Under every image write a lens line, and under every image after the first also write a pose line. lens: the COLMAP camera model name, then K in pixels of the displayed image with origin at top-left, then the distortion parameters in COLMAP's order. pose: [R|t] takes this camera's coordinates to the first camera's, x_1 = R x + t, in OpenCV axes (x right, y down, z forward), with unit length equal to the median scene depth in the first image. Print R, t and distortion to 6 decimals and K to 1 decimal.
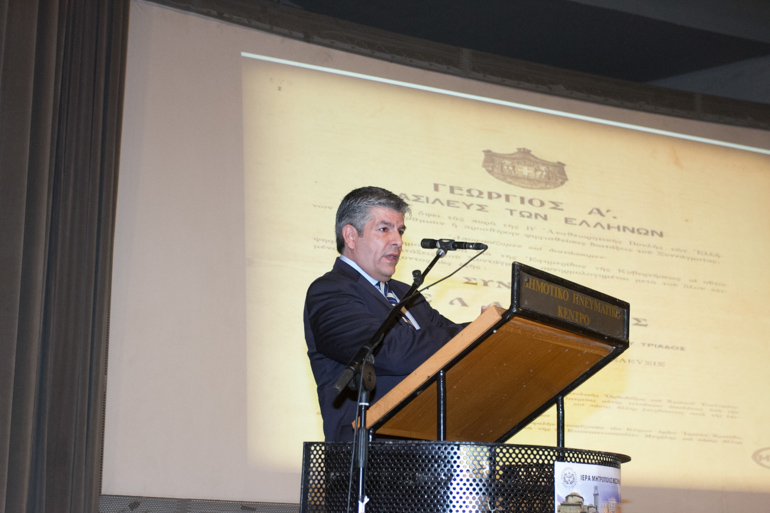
lens RADIAL K [[1331.1, 0, 385.0], [0, 1331.1, 256.5], [0, 0, 1]] dist [0.023266, 0.123792]
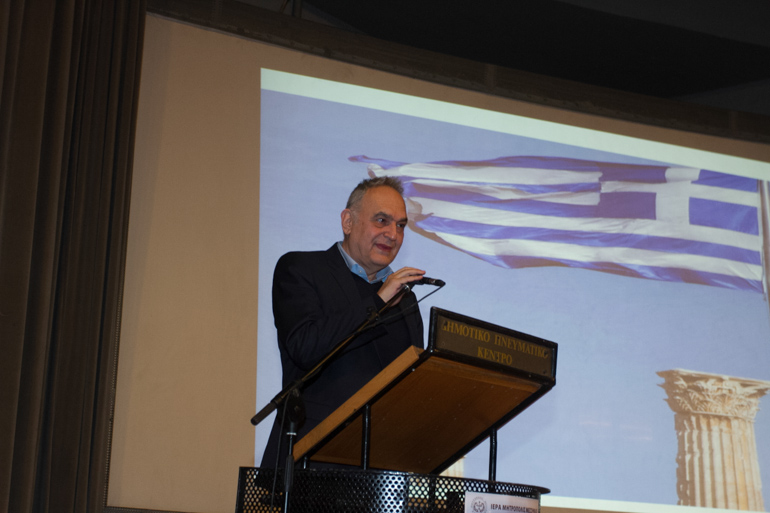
lens RADIAL K [[1442.4, 0, 385.0], [0, 1442.4, 256.5], [0, 0, 1]] dist [0.037063, 0.008615]
pose [[0.997787, 0.017882, -0.064034, 0.121457], [-0.017714, 0.999838, 0.003192, -0.036319], [0.064081, -0.002051, 0.997943, -0.161554]]
